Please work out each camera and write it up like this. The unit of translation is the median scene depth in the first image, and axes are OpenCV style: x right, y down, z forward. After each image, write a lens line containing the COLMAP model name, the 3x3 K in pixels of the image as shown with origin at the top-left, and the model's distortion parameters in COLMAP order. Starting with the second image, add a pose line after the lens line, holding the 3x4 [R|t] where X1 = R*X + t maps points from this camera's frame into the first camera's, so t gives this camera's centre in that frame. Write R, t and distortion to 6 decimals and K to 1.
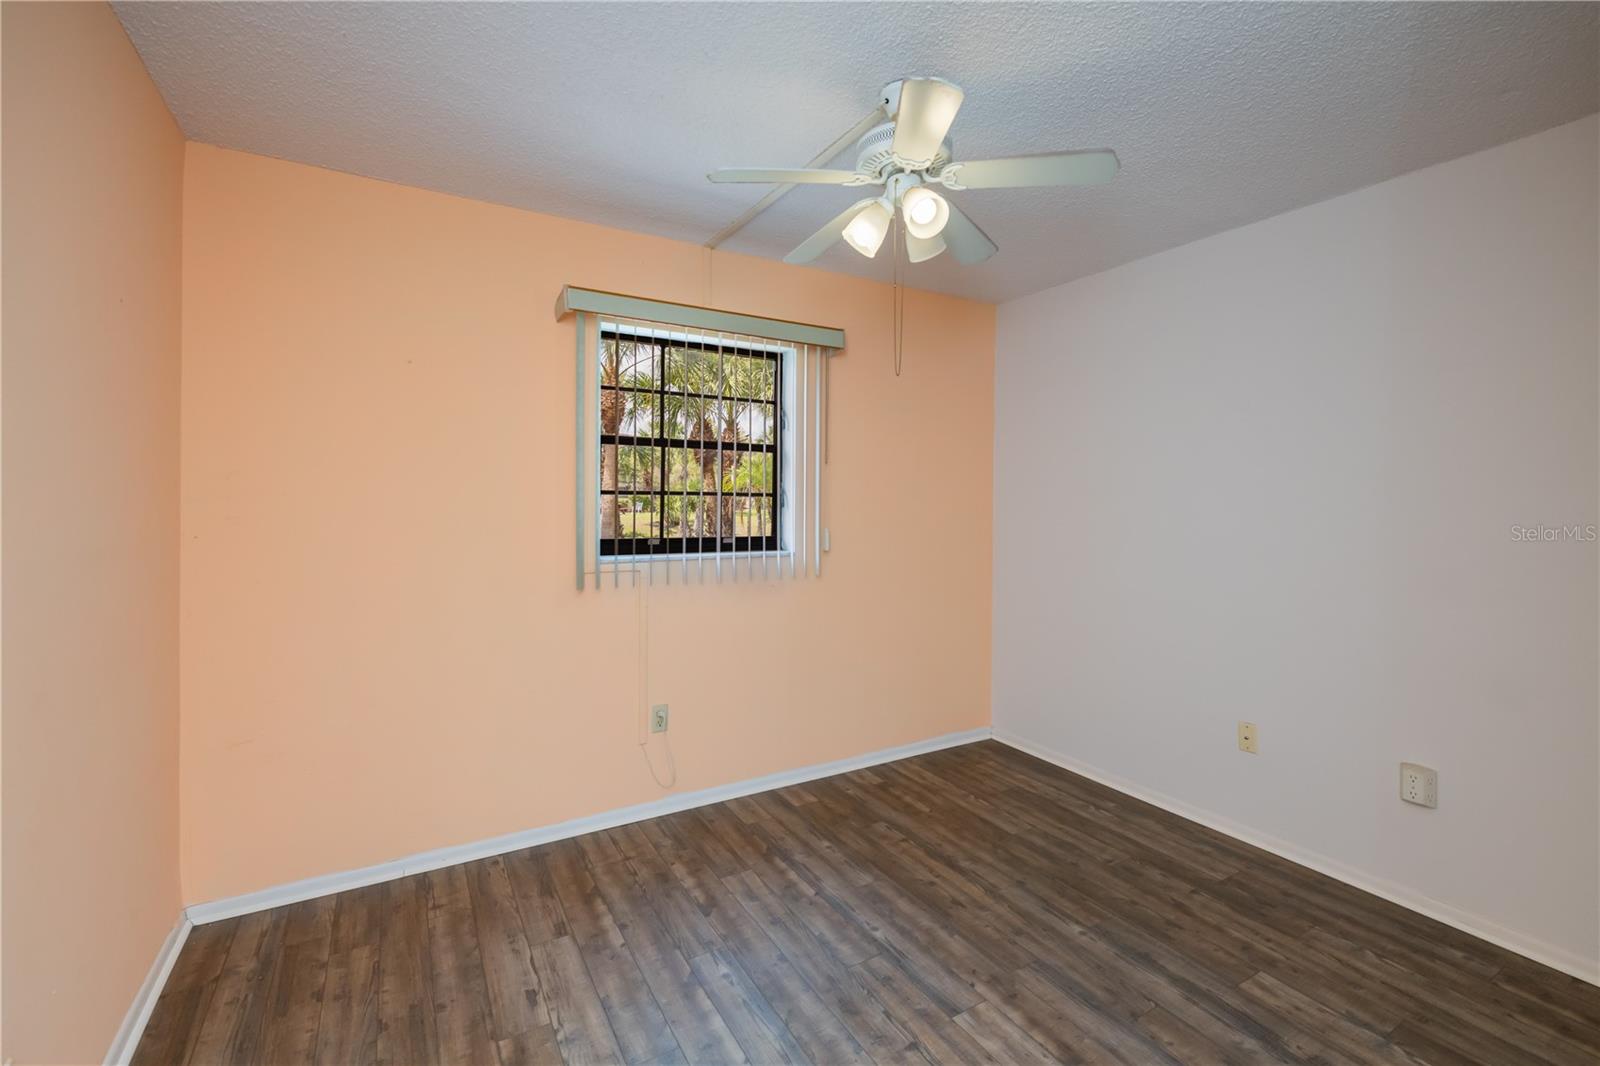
lens RADIAL K [[687.9, 0, 796.5], [0, 687.9, 513.0], [0, 0, 1]] dist [0.002483, -0.002857]
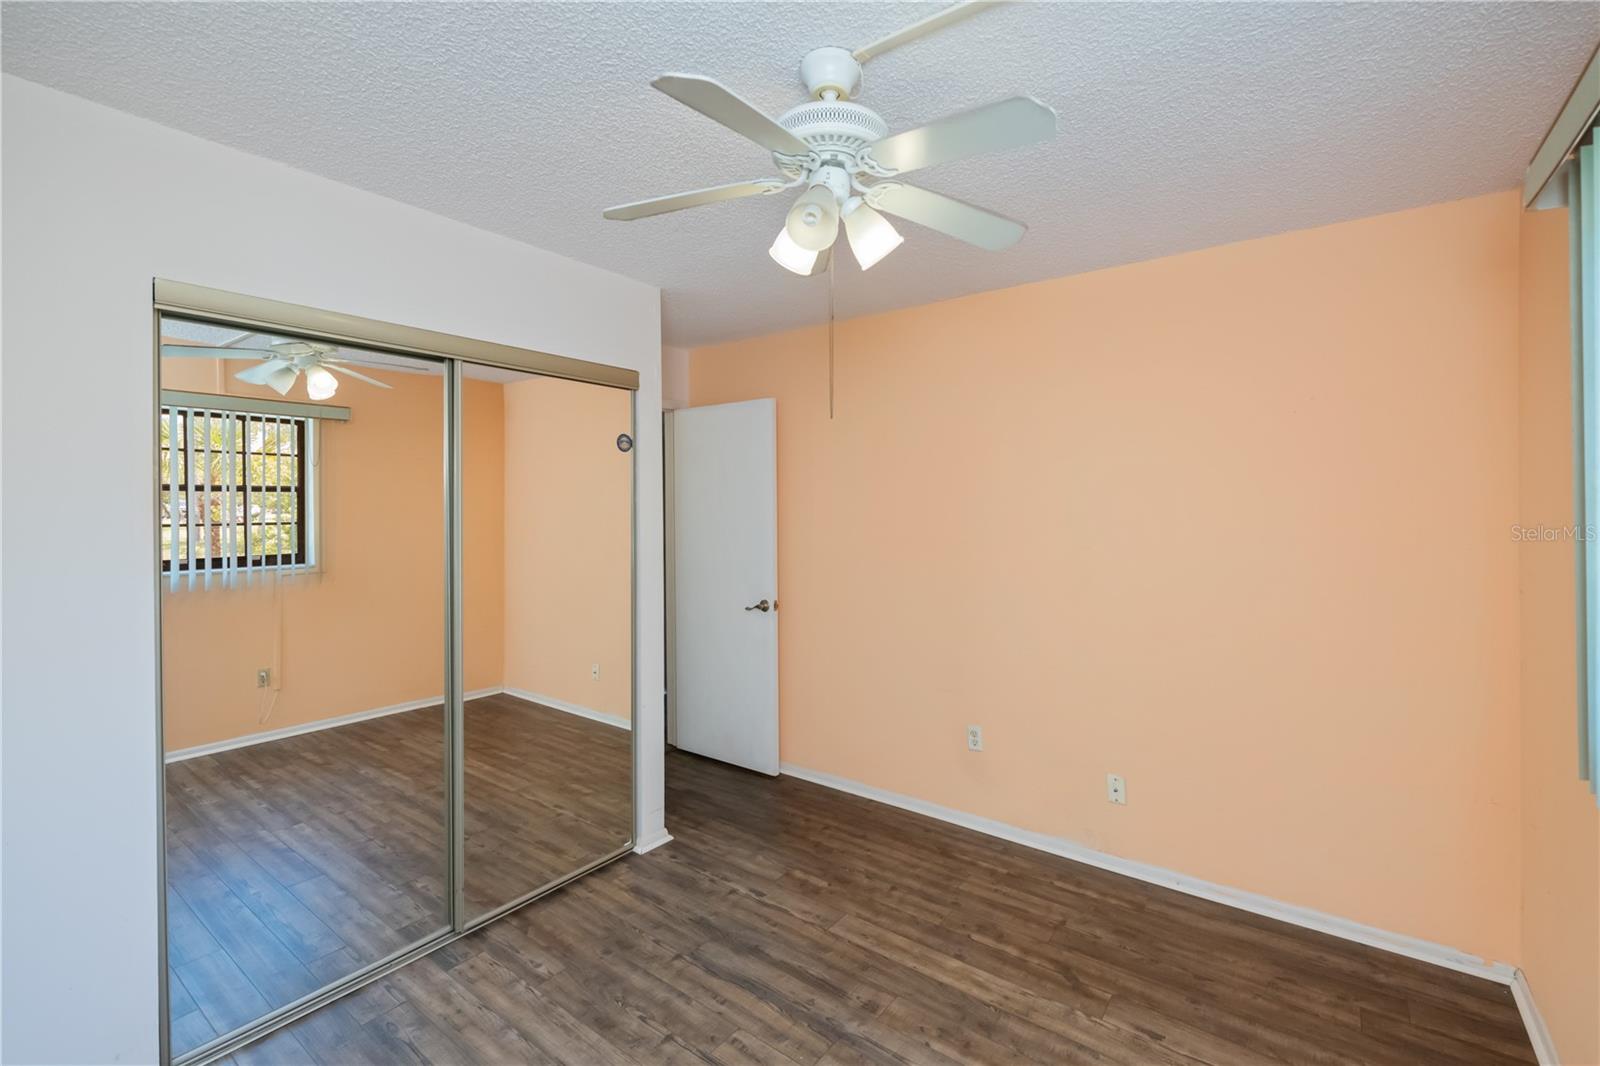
lens RADIAL K [[687.9, 0, 794.6], [0, 687.9, 518.1], [0, 0, 1]] dist [0.002483, -0.002857]
pose [[-0.925043, -0.004129, -0.379839, 0.377957], [-0.013800, 0.999646, 0.022743, -0.062129], [0.379611, 0.026280, -0.924773, 1.304150]]
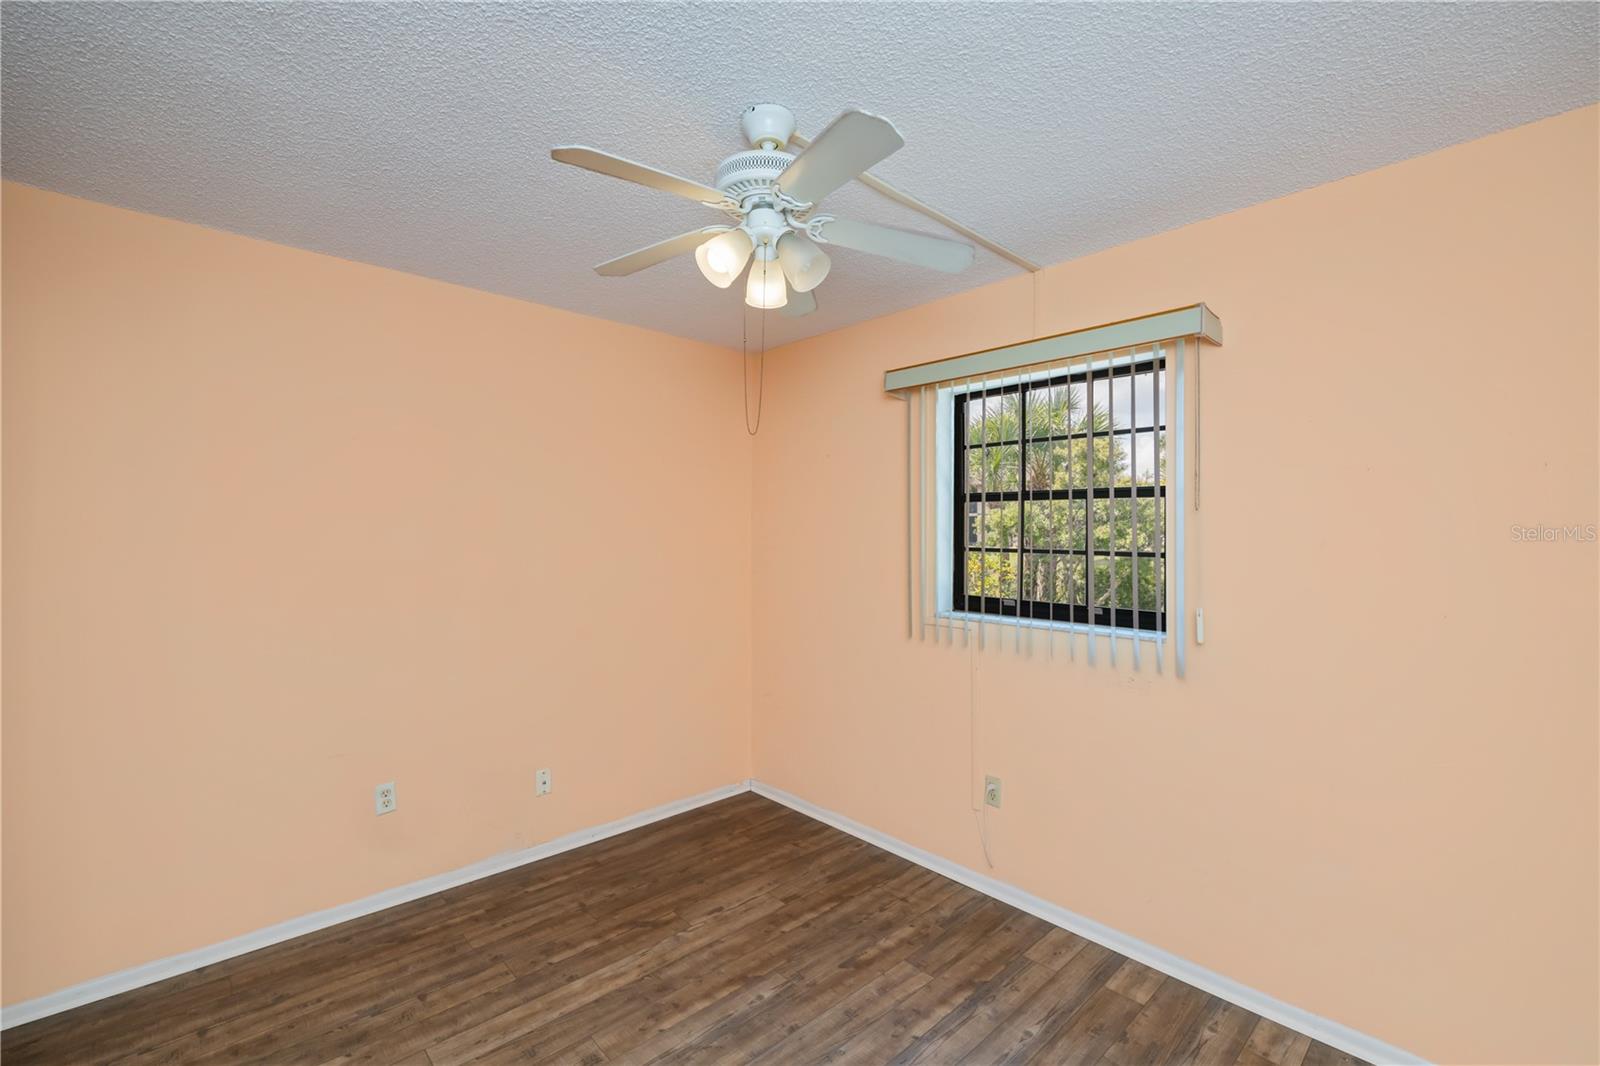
lens RADIAL K [[687.9, 0, 830.8], [0, 687.9, 545.6], [0, 0, 1]] dist [0.002483, -0.002857]
pose [[0.242617, 0.016554, -0.969981, 0.773890], [-0.026447, 0.999596, 0.010444, -0.048196], [0.969762, 0.023119, 0.242957, 0.655679]]
